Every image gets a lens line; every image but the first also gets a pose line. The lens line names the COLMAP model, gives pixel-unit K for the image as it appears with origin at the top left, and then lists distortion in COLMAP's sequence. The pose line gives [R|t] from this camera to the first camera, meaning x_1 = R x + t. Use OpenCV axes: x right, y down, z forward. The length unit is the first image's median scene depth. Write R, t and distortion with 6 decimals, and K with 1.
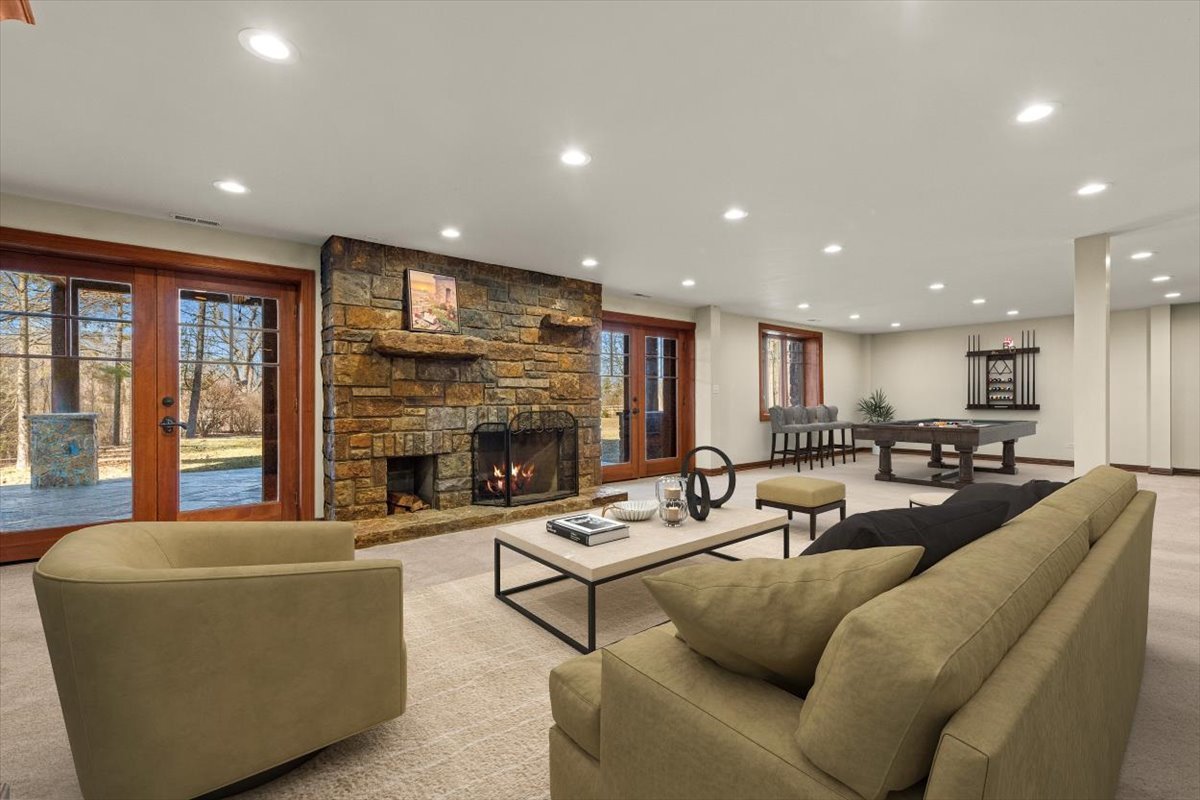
lens RADIAL K [[504.1, 0, 596.6], [0, 504.1, 404.0], [0, 0, 1]] dist [0.014580, -0.000034]
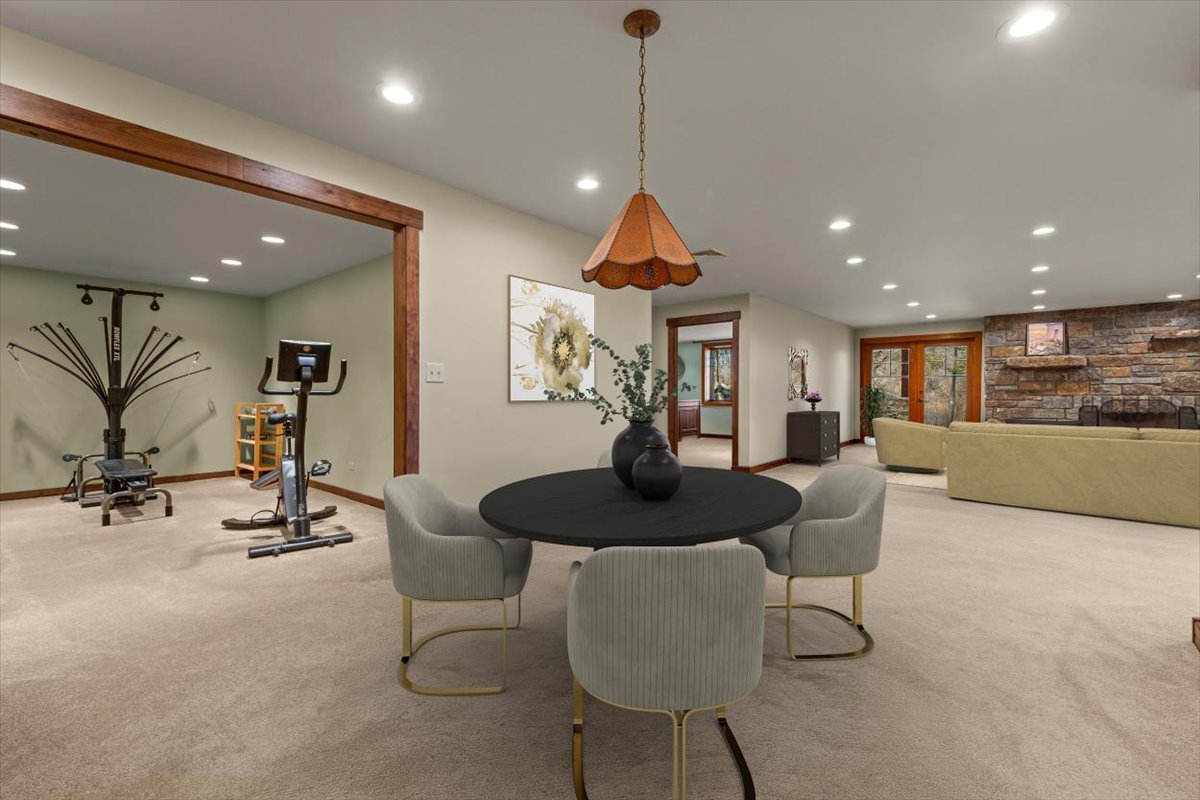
lens RADIAL K [[504.1, 0, 599.5], [0, 504.1, 394.2], [0, 0, 1]] dist [0.014580, -0.000034]
pose [[0.216863, 0.005095, -0.976189, 1.075978], [-0.011951, 0.999925, 0.002564, 0.014527], [0.976129, 0.011111, 0.216907, -0.931764]]
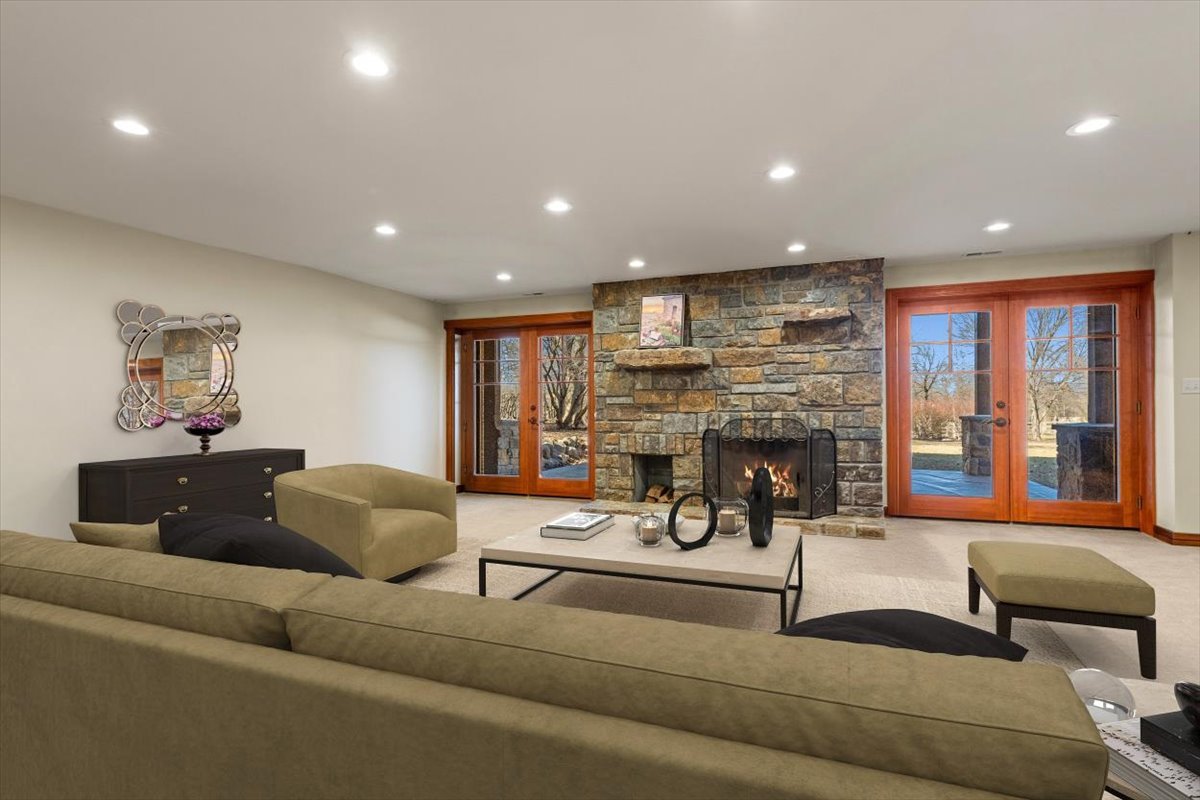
lens RADIAL K [[504.1, 0, 608.8], [0, 504.1, 405.6], [0, 0, 1]] dist [0.014580, -0.000034]
pose [[0.546411, -0.001337, -0.837516, 0.530467], [-0.003089, 0.999989, -0.003612, -0.005685], [0.837512, 0.004560, 0.546401, 0.265558]]
